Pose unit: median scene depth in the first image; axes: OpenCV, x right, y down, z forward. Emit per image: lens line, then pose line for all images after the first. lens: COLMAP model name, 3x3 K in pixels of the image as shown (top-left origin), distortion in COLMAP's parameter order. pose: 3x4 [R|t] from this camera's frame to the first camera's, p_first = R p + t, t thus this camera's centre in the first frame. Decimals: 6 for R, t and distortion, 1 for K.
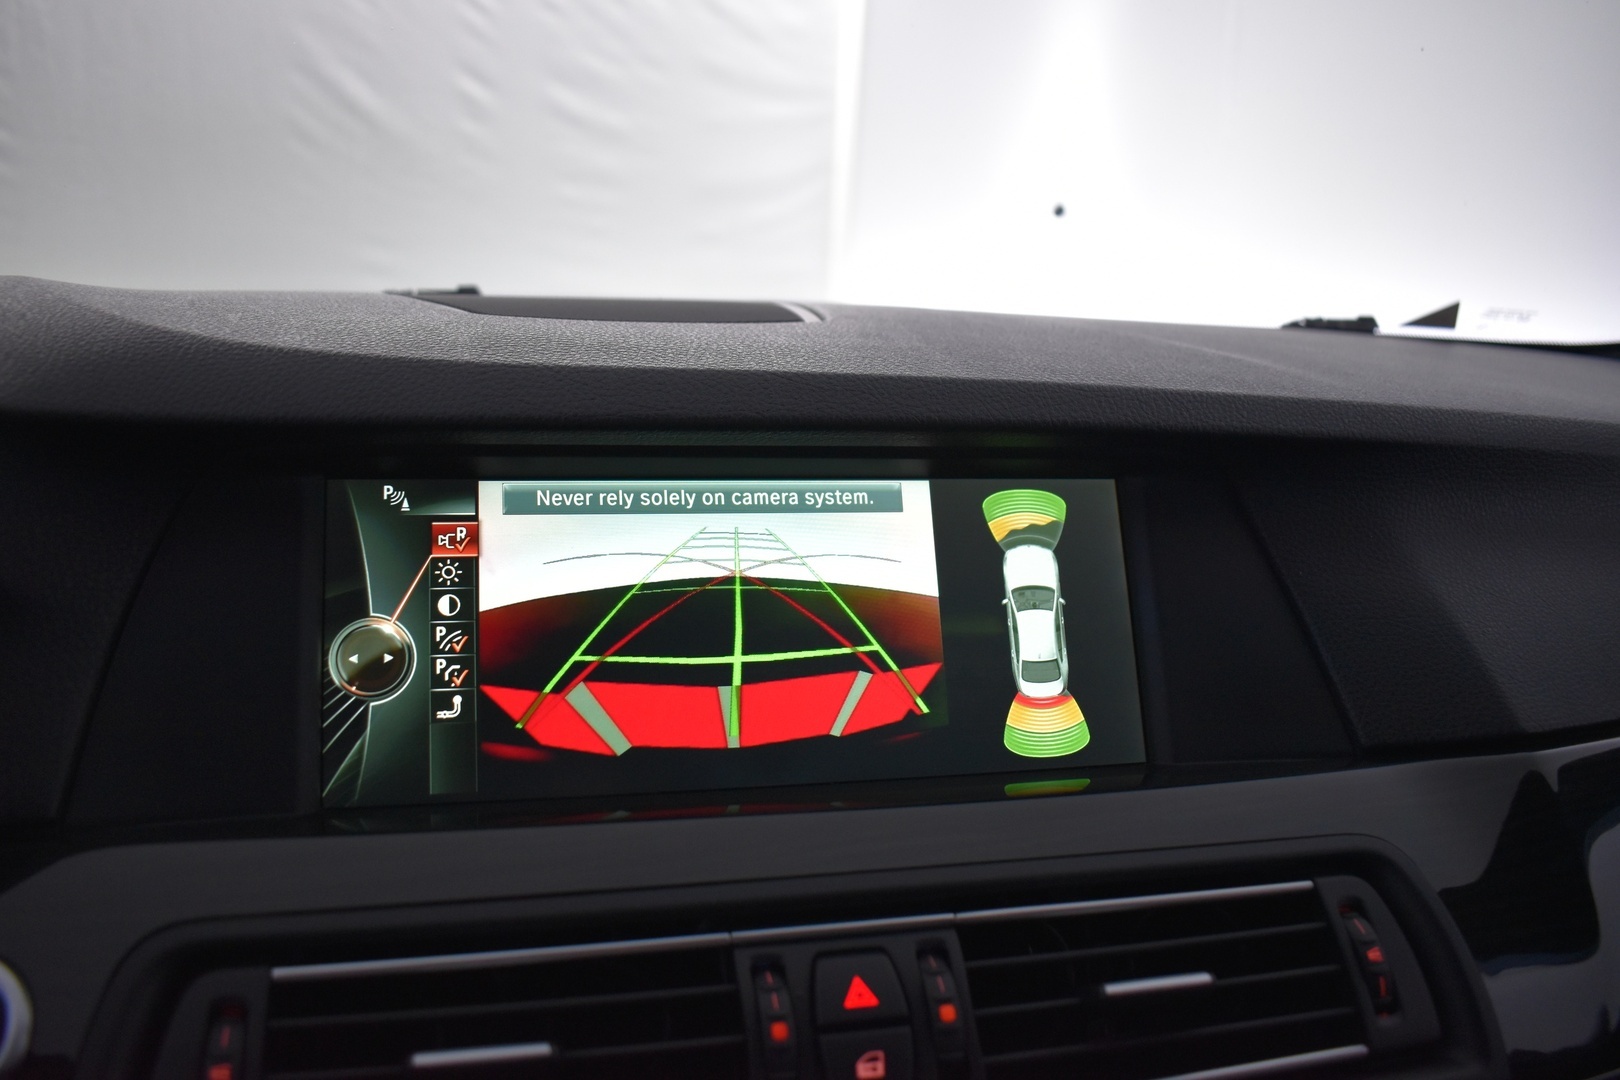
lens RADIAL K [[1267.1, 0, 816.0], [0, 1267.1, 540.2], [0, 0, 1]] dist [-0.090569, -0.005434]
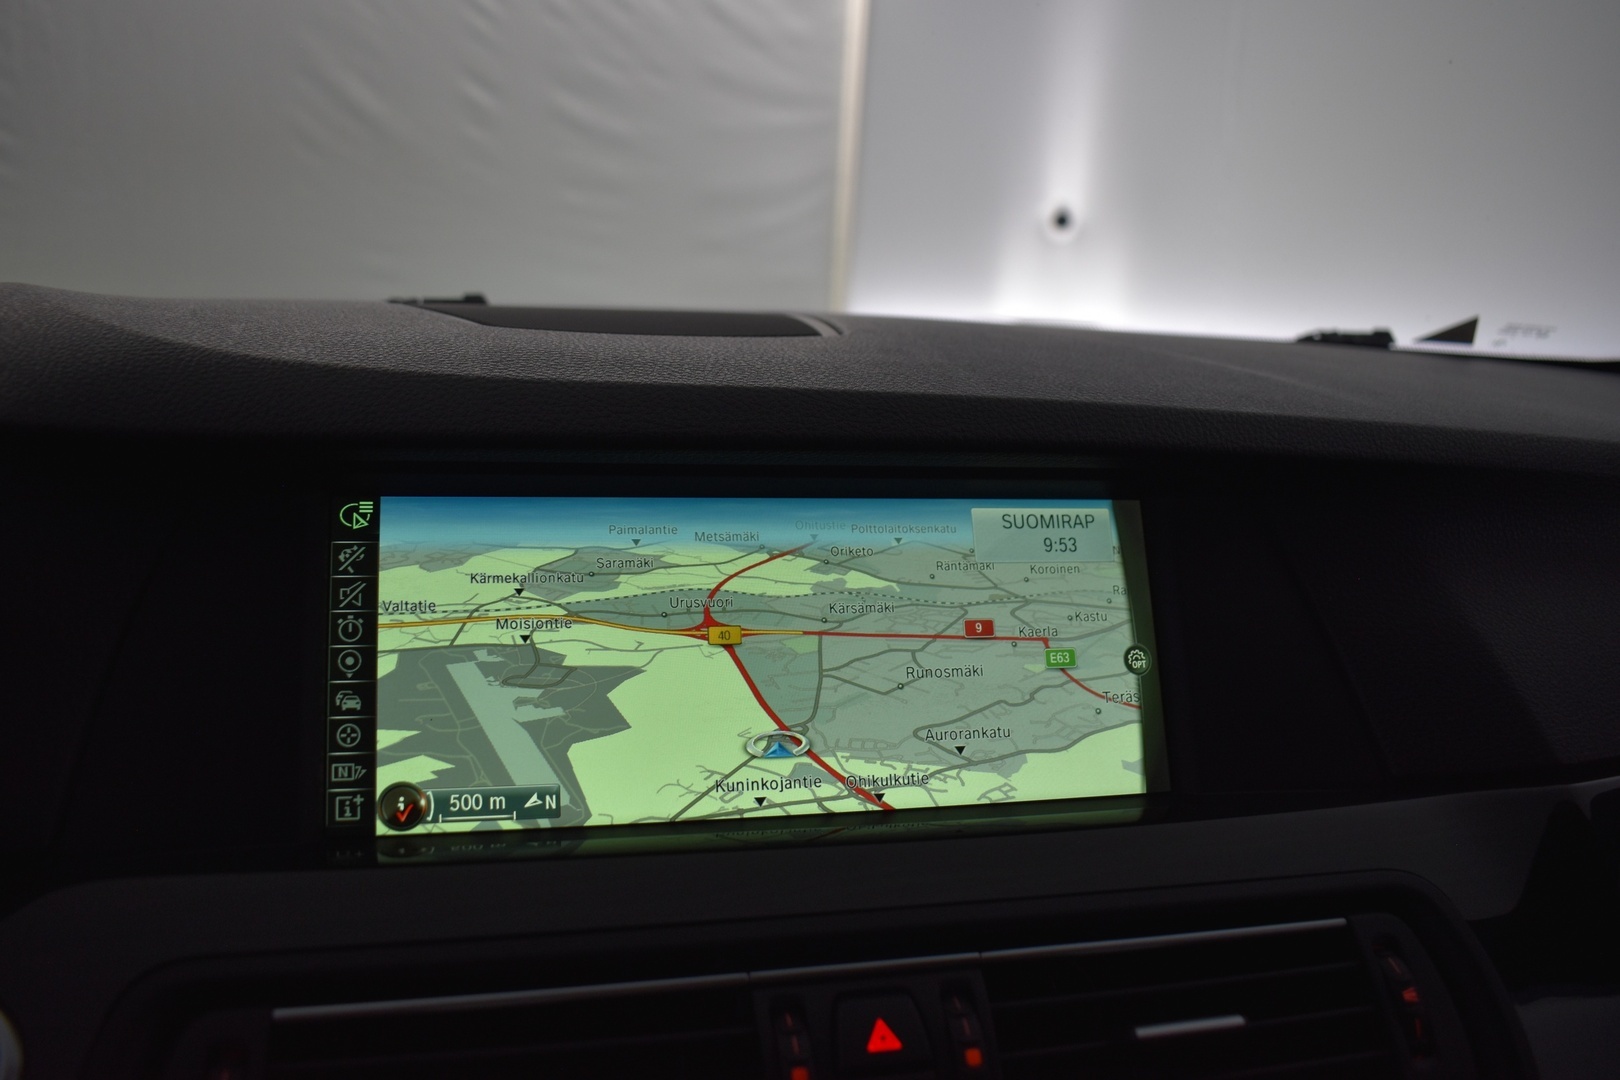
lens RADIAL K [[1267.1, 0, 817.5], [0, 1267.1, 541.9], [0, 0, 1]] dist [-0.090569, -0.005434]
pose [[0.999975, 0.007020, 0.001149, -0.015758], [-0.007015, 0.999966, -0.004308, -0.011873], [-0.001179, 0.004299, 0.999990, 0.030543]]
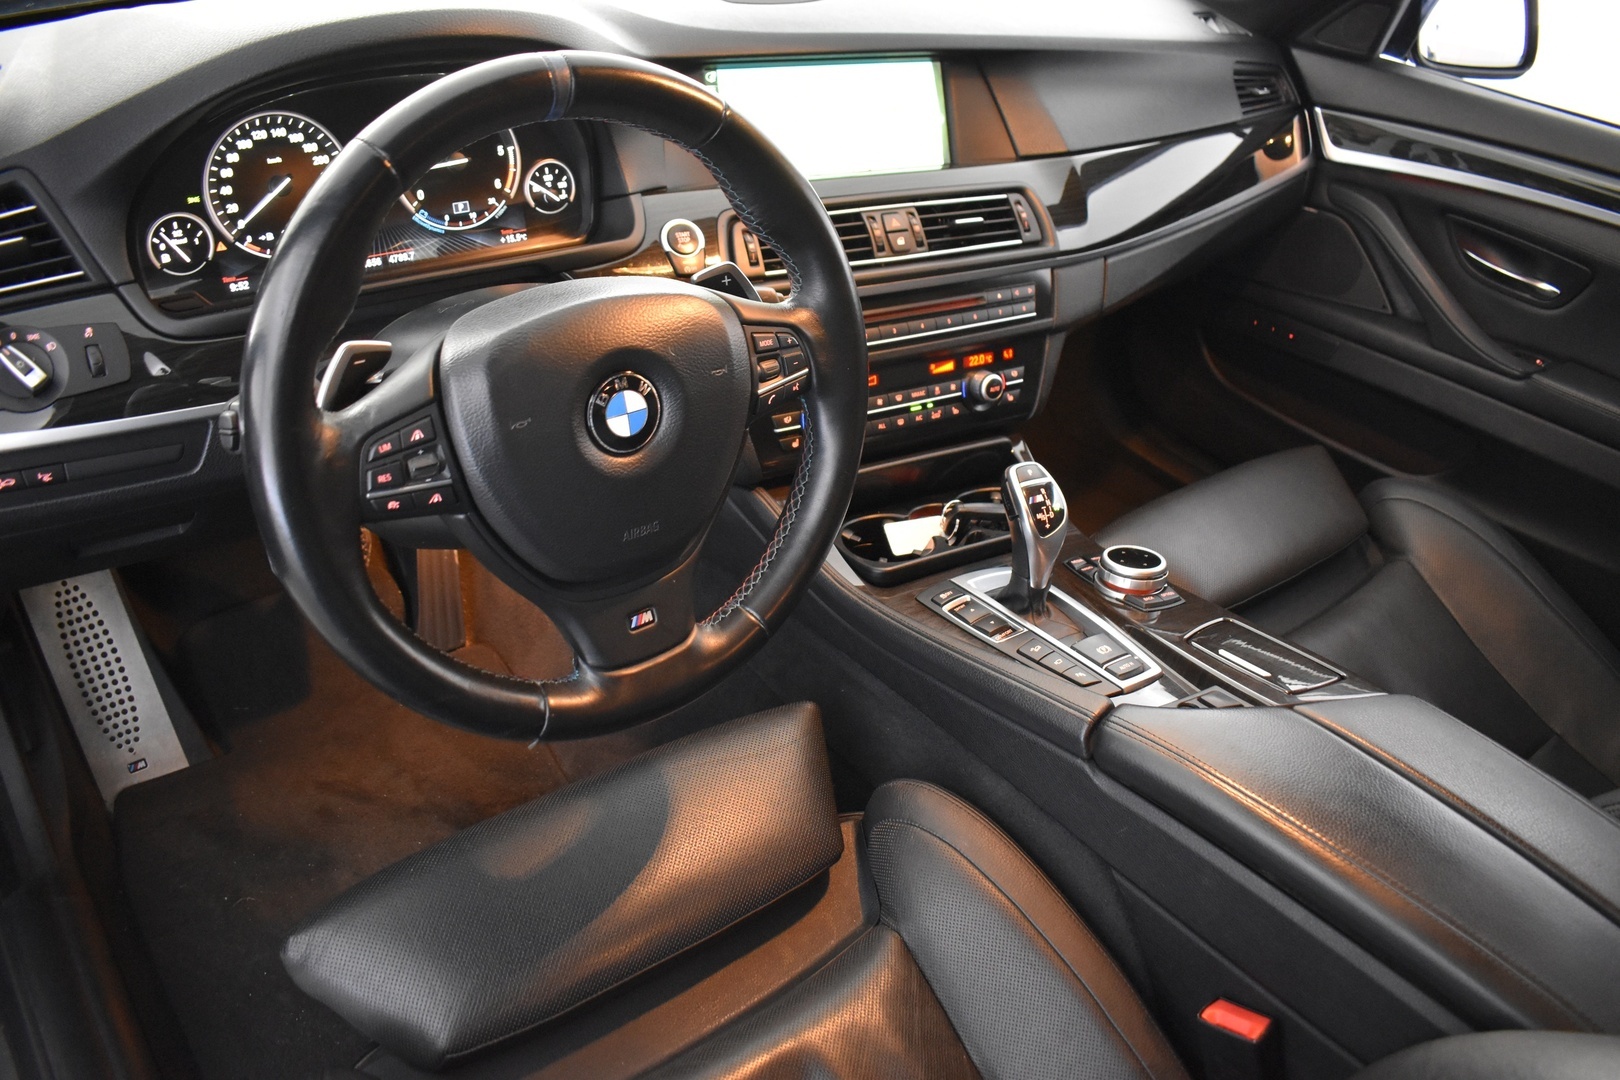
lens RADIAL K [[1267.1, 0, 811.9], [0, 1267.1, 535.5], [0, 0, 1]] dist [-0.090569, -0.005434]
pose [[0.952644, -0.116651, 0.280824, -1.099437], [-0.003082, 0.919745, 0.392505, -0.198453], [-0.304072, -0.374783, 0.875830, -2.042322]]
